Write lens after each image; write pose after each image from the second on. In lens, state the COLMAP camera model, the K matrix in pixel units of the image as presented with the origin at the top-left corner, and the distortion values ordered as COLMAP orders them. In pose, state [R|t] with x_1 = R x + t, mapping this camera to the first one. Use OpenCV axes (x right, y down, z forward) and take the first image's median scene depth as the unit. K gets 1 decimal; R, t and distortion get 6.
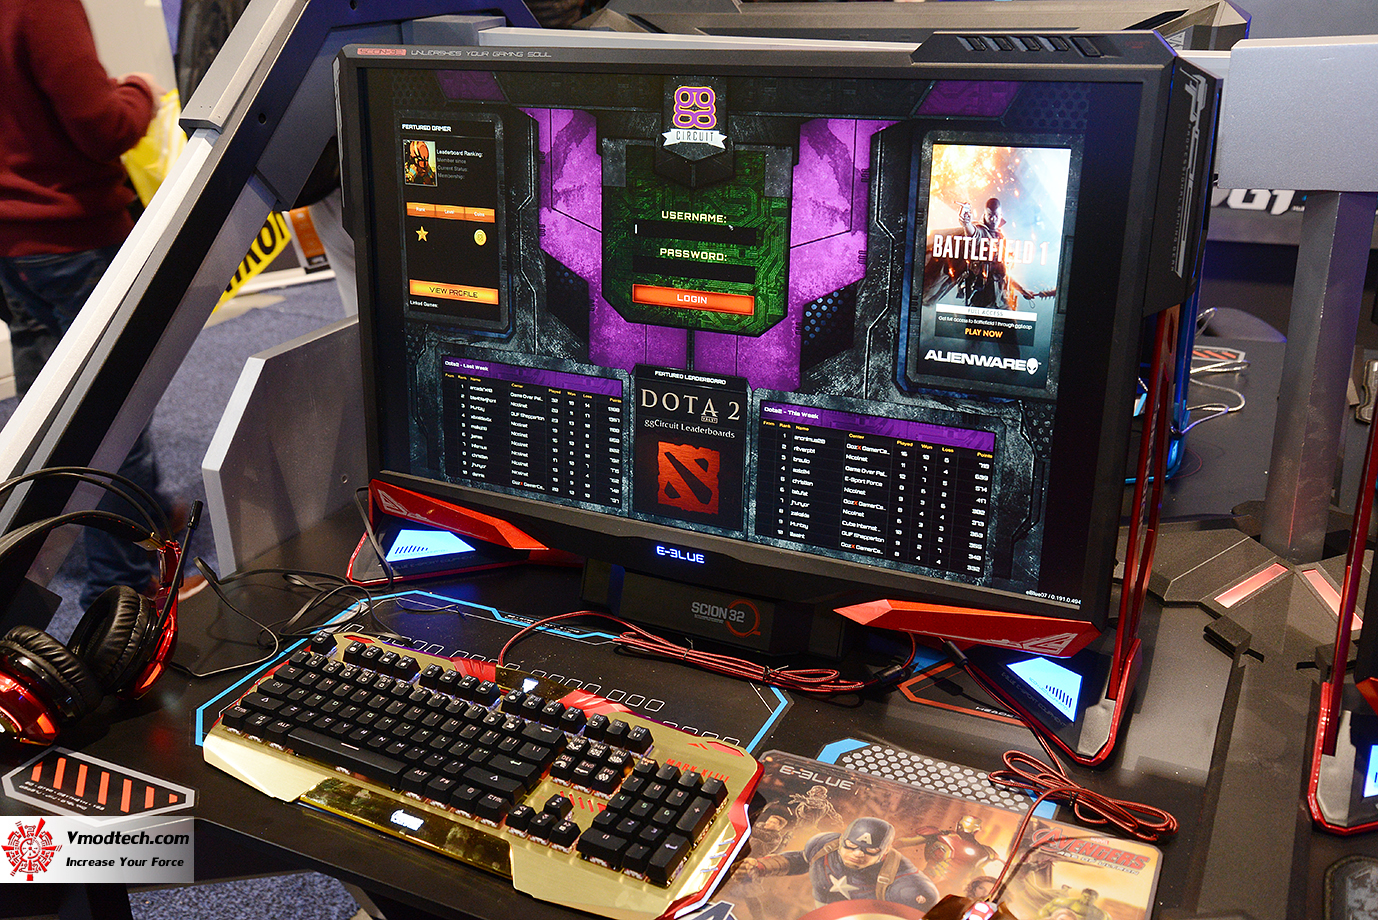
lens RADIAL K [[1309.4, 0, 641.7], [0, 1309.4, 453.1], [0, 0, 1]] dist [0.018040, 0.000000]
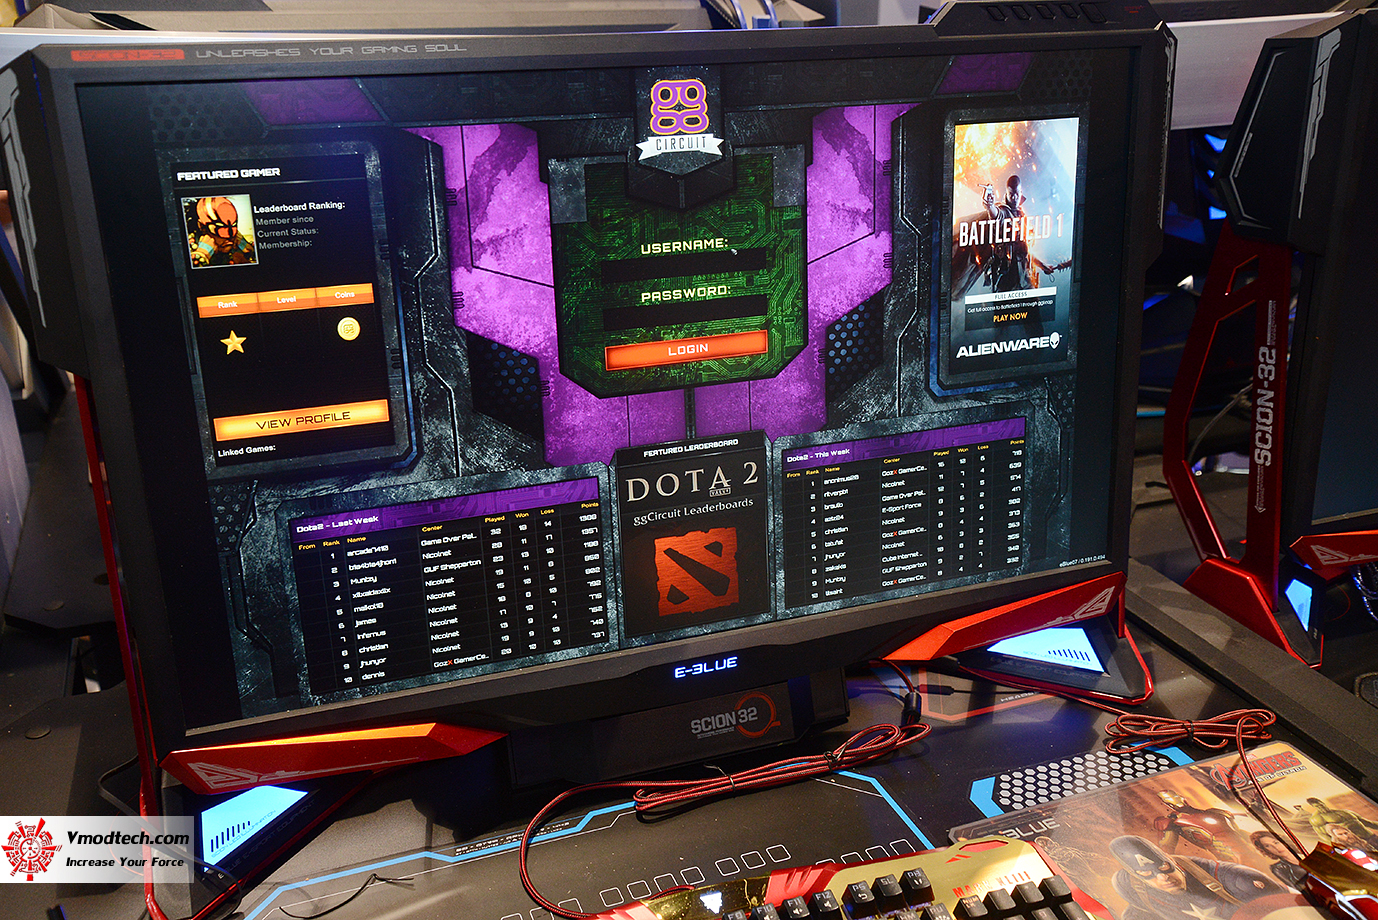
lens RADIAL K [[1309.4, 0, 696.4], [0, 1309.4, 453.4], [0, 0, 1]] dist [0.018040, 0.000000]
pose [[0.661289, -0.248540, 0.707760, -0.523728], [0.258244, 0.961271, 0.096276, -0.130272], [-0.704278, 0.119108, 0.699861, 0.445945]]
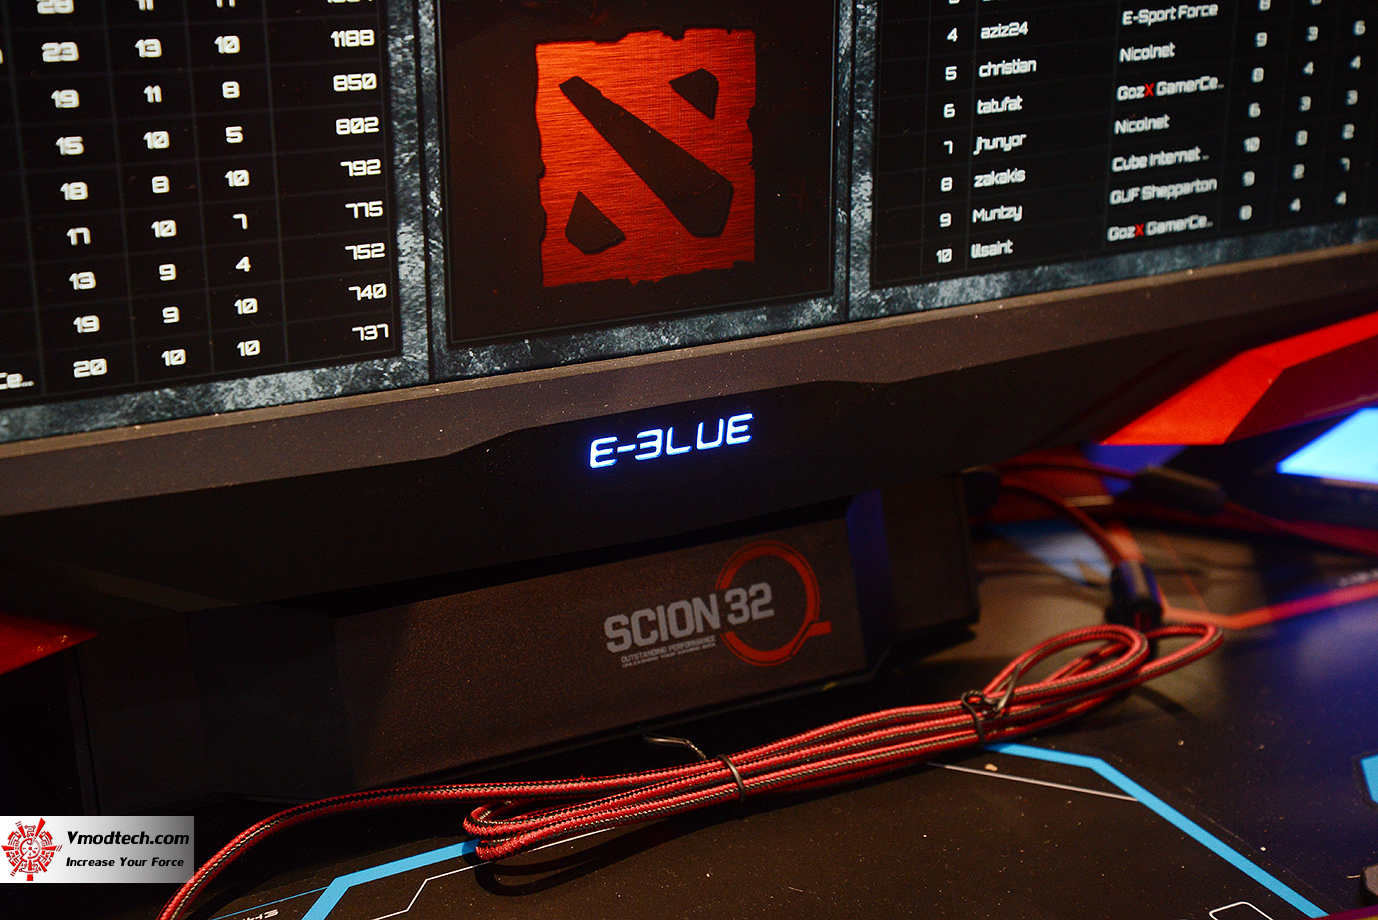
lens RADIAL K [[2399.8, 0, 699.0], [0, 2399.8, 461.0], [0, 0, 1]] dist [0.341621, 0.000000]
pose [[0.508561, -0.265506, 0.819068, -0.402801], [0.250289, 0.955778, 0.154416, 0.004007], [-0.823845, 0.126474, 0.552525, 0.737017]]
